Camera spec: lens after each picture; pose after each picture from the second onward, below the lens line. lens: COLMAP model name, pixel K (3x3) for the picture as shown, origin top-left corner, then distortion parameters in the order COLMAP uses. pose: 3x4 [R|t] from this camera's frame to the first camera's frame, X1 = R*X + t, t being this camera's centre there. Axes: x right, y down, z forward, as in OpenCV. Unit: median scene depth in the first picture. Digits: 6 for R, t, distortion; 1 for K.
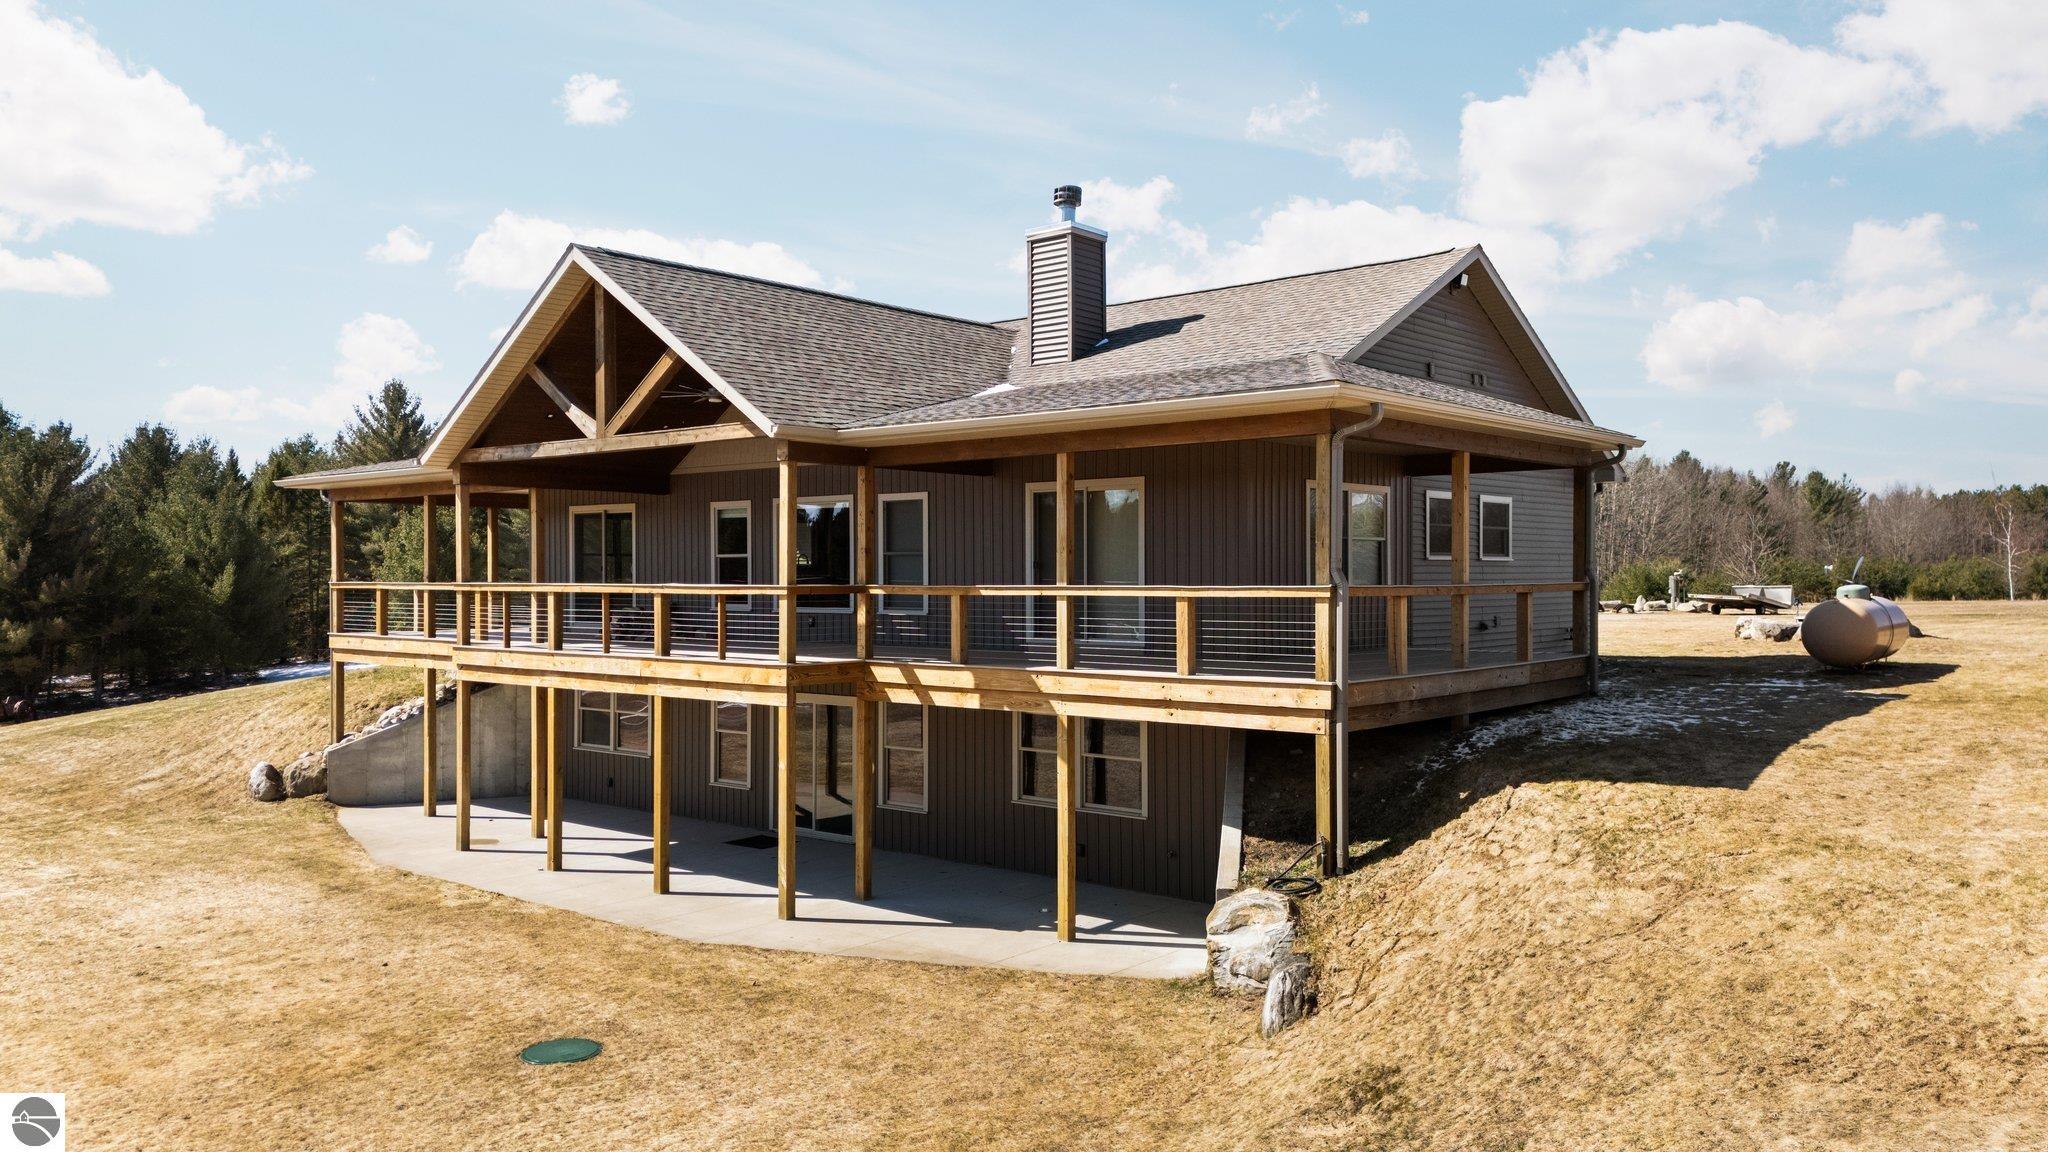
lens RADIAL K [[1508.0, 0, 1047.7], [0, 1508.0, 572.8], [0, 0, 1]] dist [0.039345, -0.006043]
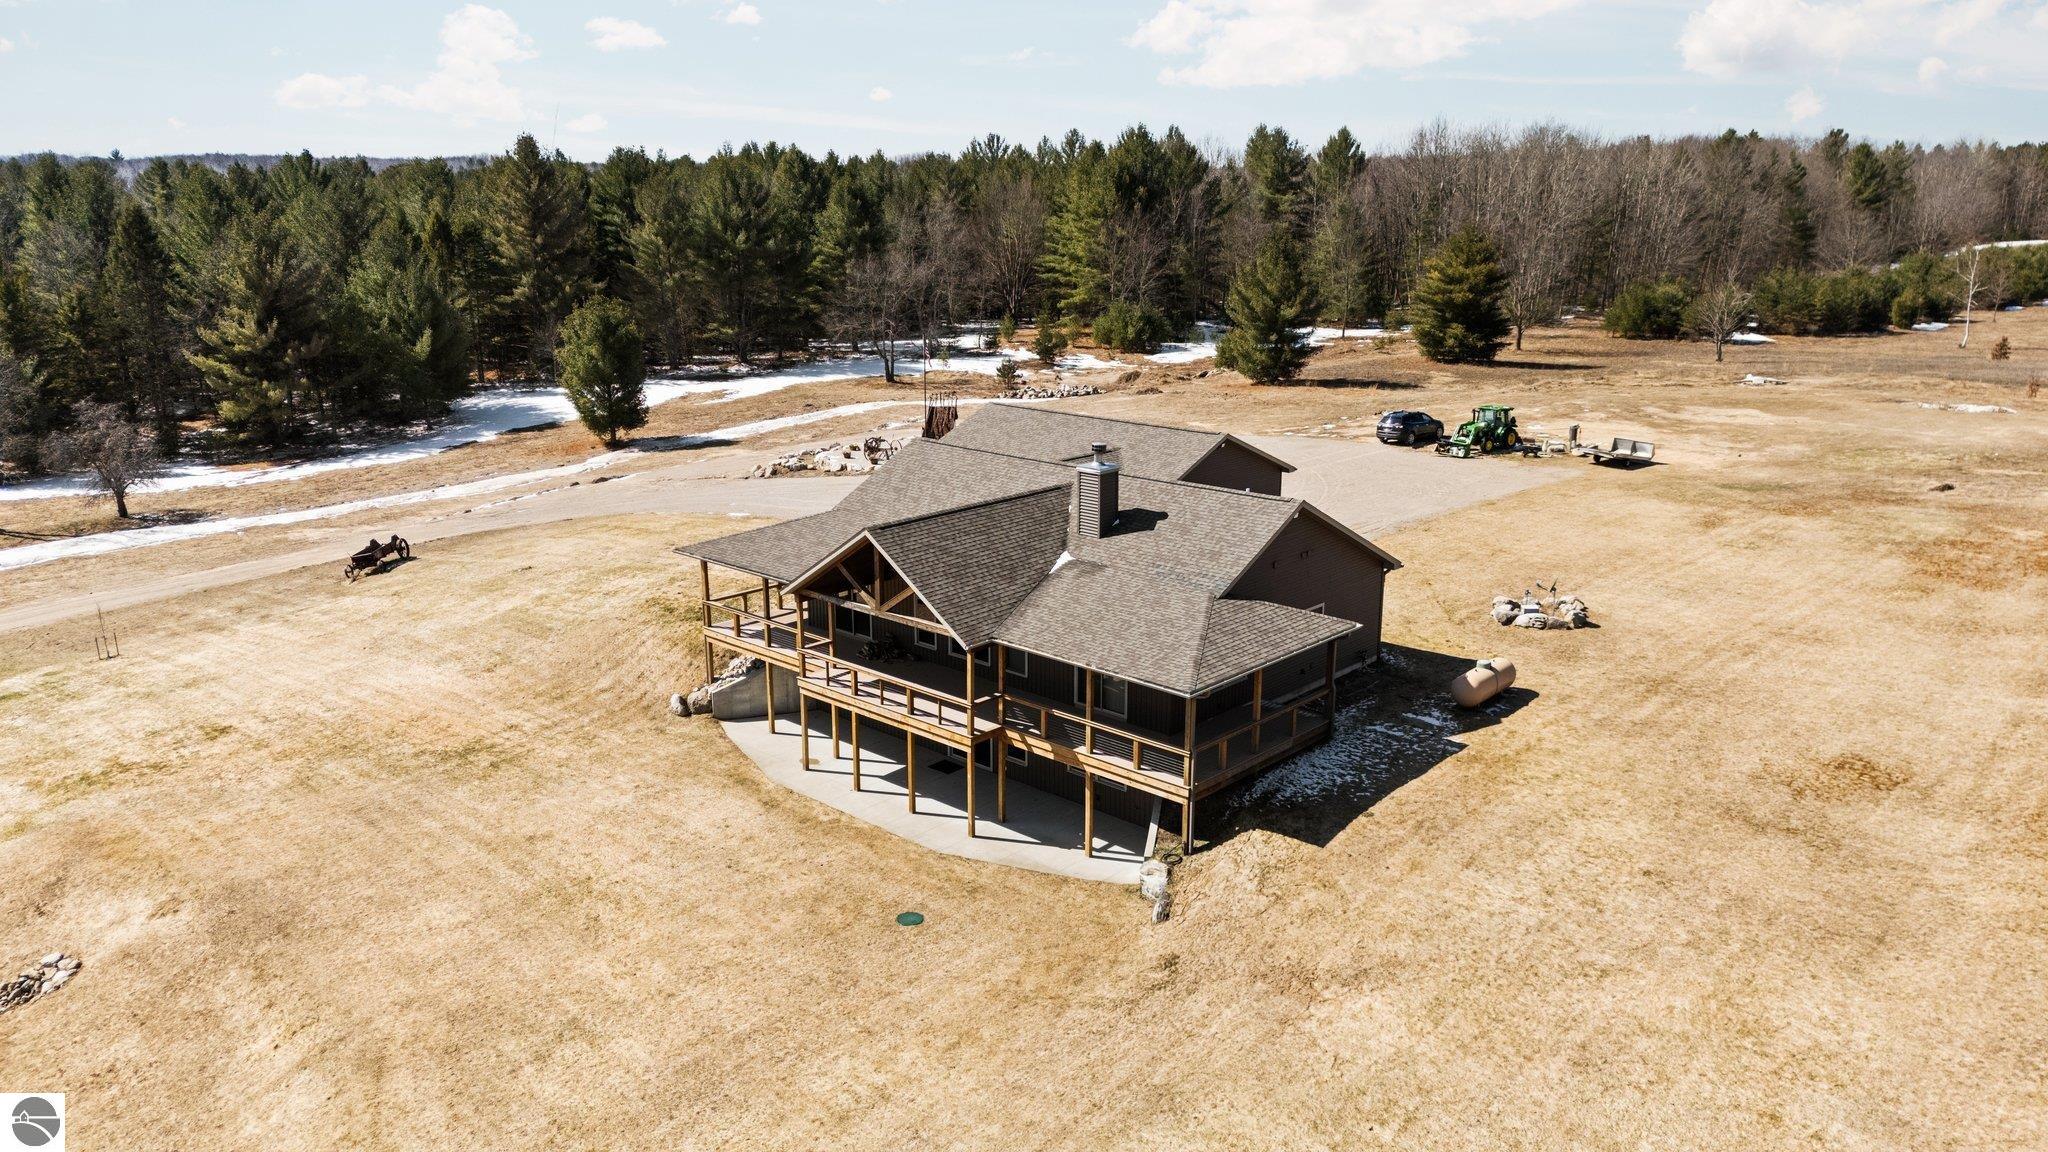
lens RADIAL K [[1504.3, 0, 1048.7], [0, 1504.3, 574.9], [0, 0, 1]] dist [0.095605, -0.109781]
pose [[0.999255, 0.013909, -0.036006, 0.025973], [-0.003948, 0.964758, 0.263108, -0.741875], [0.038397, -0.262770, 0.964094, -1.098858]]
